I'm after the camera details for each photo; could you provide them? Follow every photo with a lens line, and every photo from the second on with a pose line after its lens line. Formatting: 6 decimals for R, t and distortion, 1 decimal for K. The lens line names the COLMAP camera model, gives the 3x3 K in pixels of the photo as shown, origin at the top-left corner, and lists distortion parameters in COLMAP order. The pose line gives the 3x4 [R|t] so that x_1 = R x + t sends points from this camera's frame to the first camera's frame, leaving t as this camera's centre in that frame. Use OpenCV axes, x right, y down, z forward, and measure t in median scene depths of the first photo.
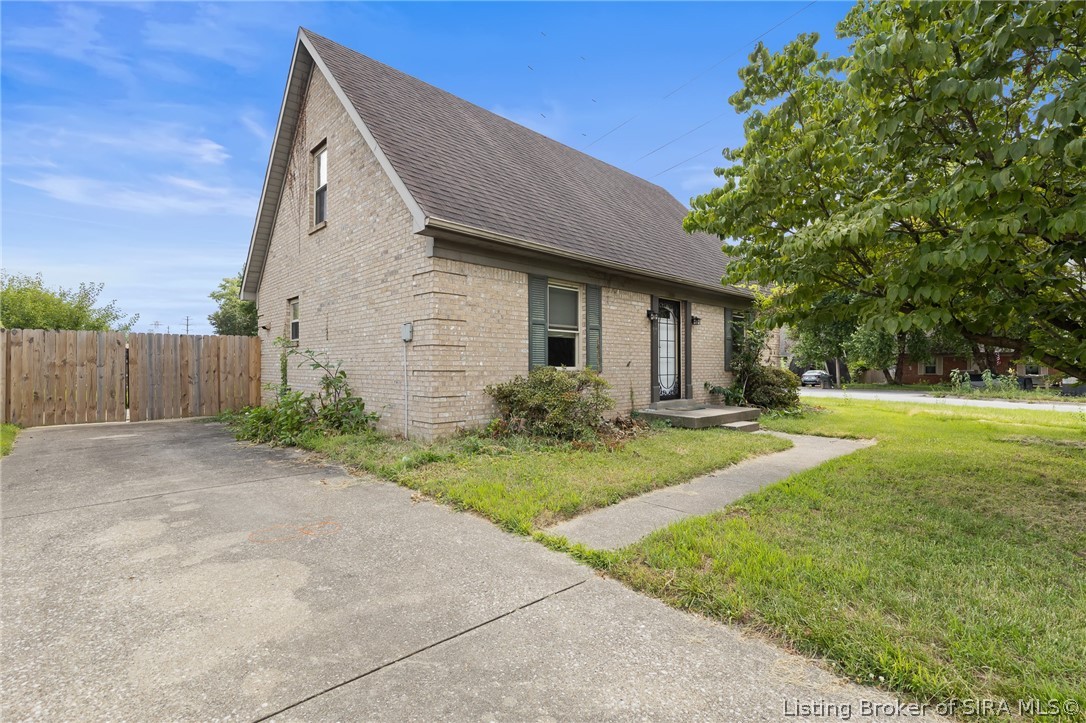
lens RADIAL K [[492.6, 0, 541.0], [0, 492.6, 361.2], [0, 0, 1]] dist [0.008341, -0.002315]
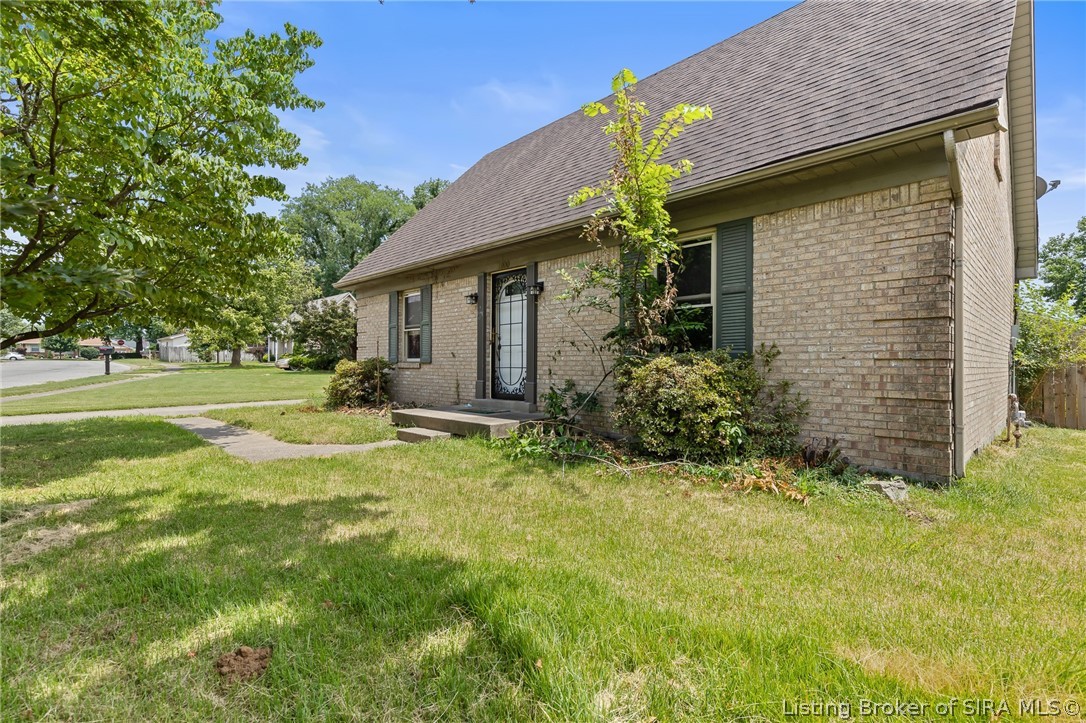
lens RADIAL K [[492.6, 0, 545.2], [0, 492.6, 362.5], [0, 0, 1]] dist [0.008341, -0.002315]
pose [[0.027302, -0.004218, -0.999618, 1.209409], [0.008266, 0.999958, -0.003993, 0.027197], [0.999593, -0.008154, 0.027336, 1.211670]]
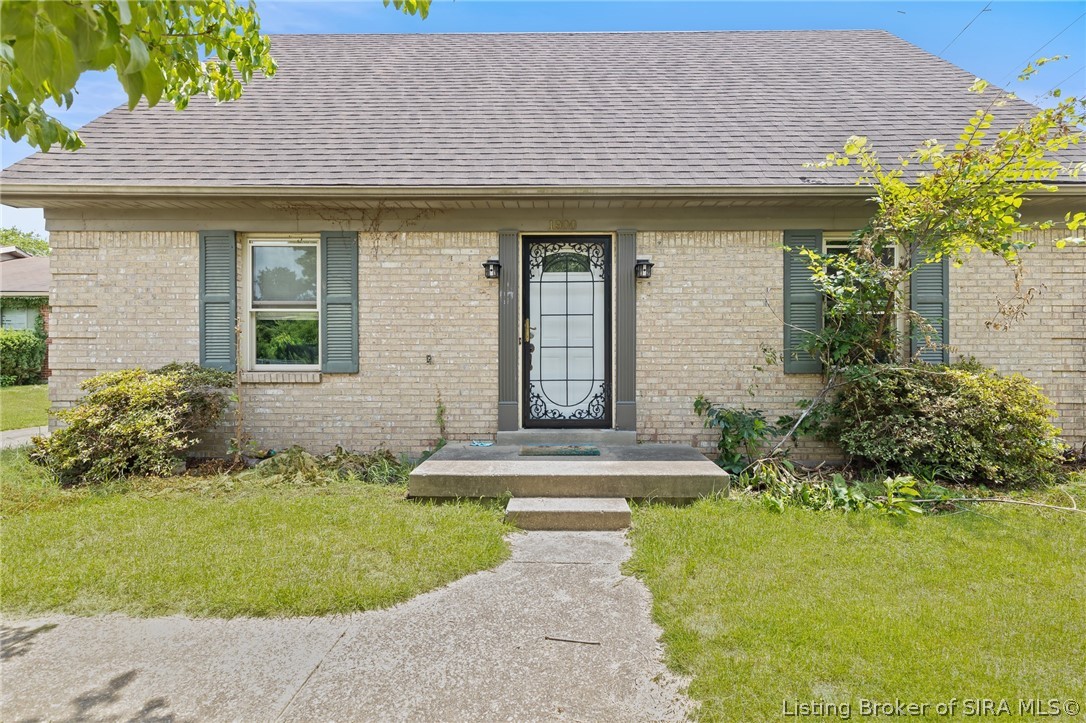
lens RADIAL K [[492.6, 0, 542.4], [0, 492.6, 370.4], [0, 0, 1]] dist [0.008341, -0.002315]
pose [[0.718938, -0.005382, -0.695053, 0.700922], [0.006621, 0.999978, -0.000895, 0.020481], [0.695042, -0.003958, 0.718958, 0.715505]]
